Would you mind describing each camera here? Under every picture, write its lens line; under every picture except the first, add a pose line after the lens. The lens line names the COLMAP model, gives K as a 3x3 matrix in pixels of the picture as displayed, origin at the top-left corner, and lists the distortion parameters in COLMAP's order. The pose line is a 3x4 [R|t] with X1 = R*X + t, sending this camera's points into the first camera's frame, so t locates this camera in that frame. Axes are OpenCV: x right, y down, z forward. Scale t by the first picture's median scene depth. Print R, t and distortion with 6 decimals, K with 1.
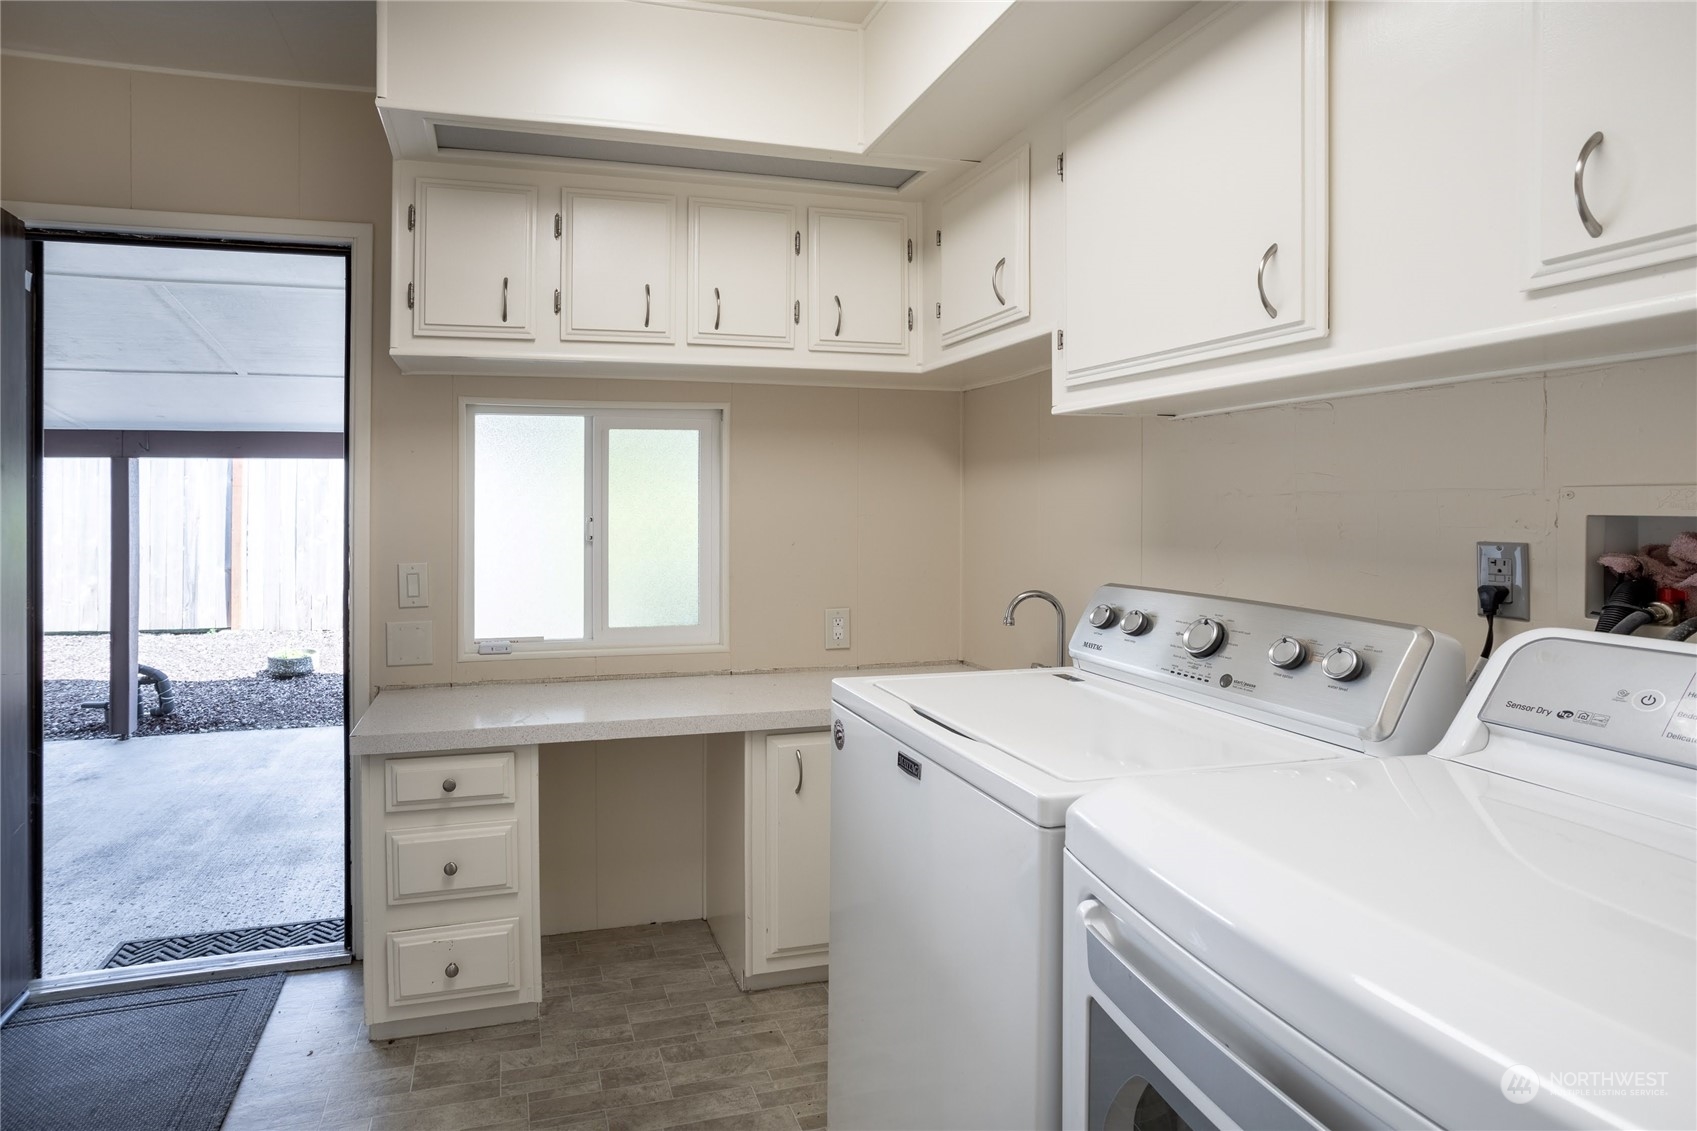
lens RADIAL K [[869.0, 0, 846.5], [0, 869.0, 509.7], [0, 0, 1]] dist [-0.000099, -0.000168]
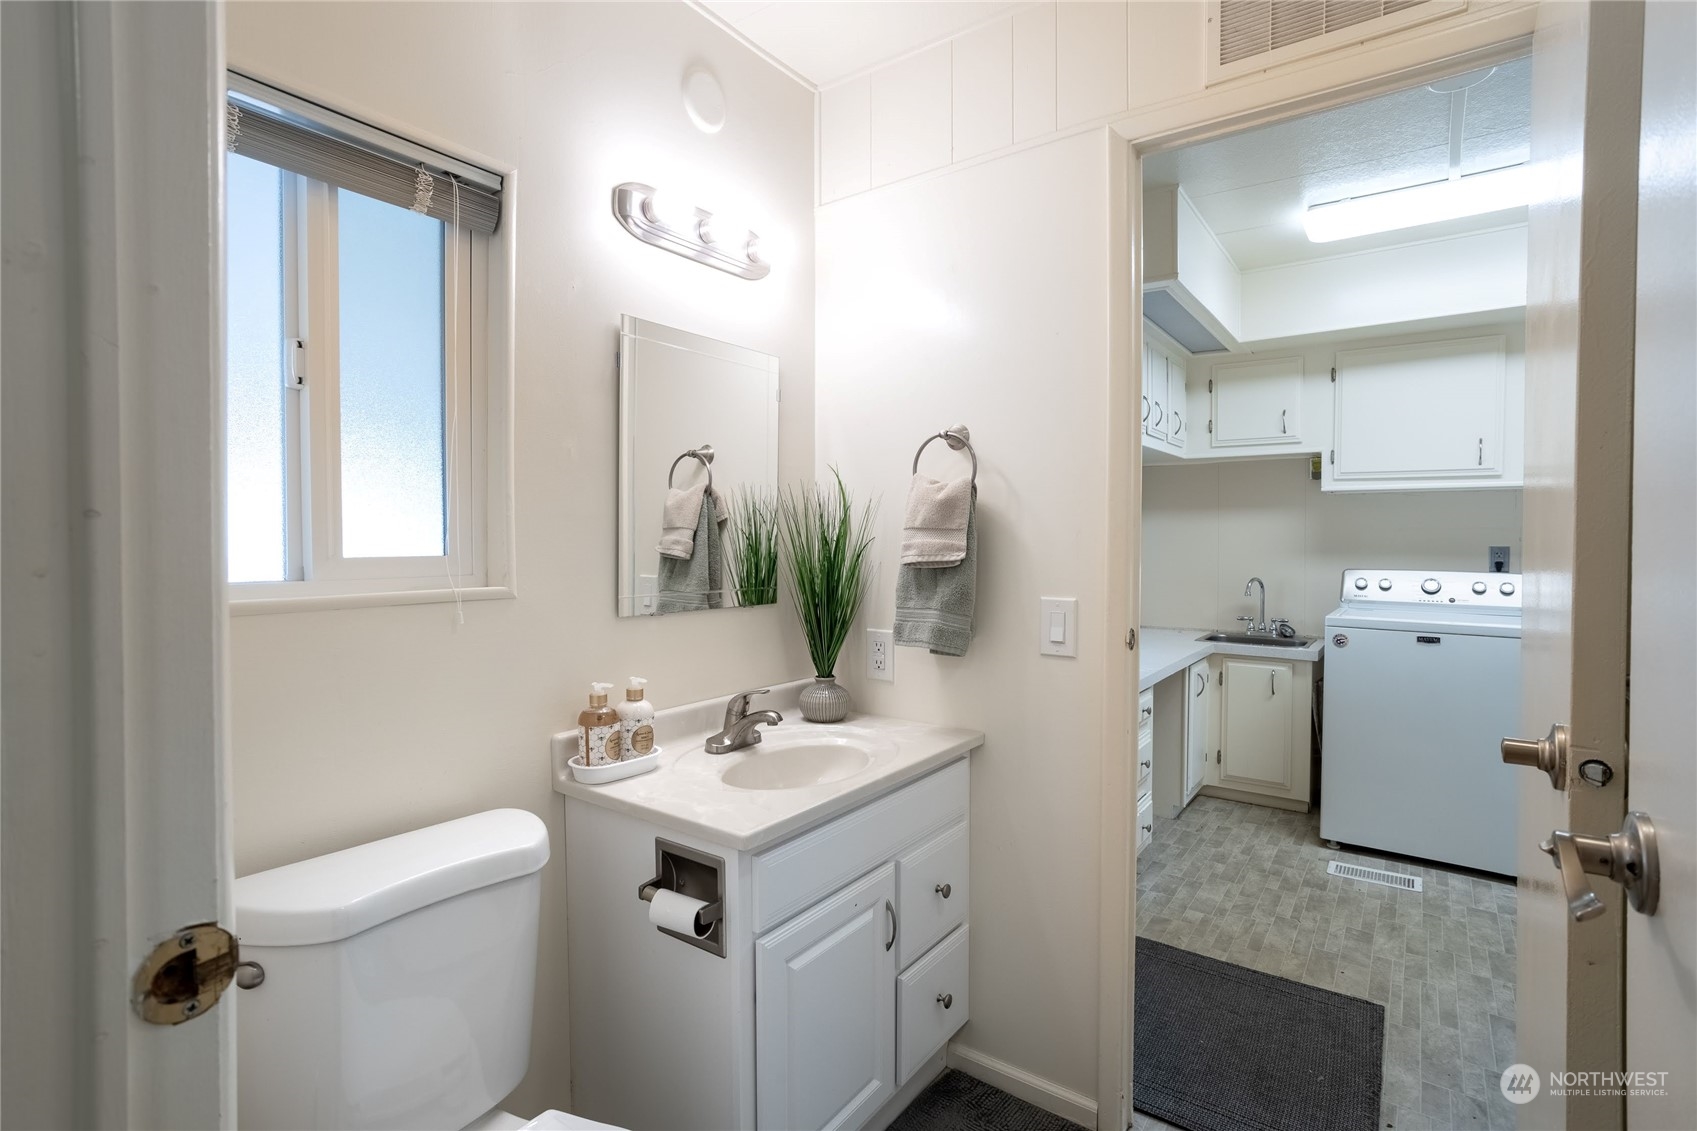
lens RADIAL K [[800.4, 0, 843.8], [0, 800.4, 556.4], [0, 0, 1]] dist [-0.055174, 0.031716]
pose [[0.769042, -0.017019, 0.638972, -1.856257], [0.002561, 0.999719, 0.023545, -0.000024], [-0.639193, -0.016471, 0.768870, 0.268802]]
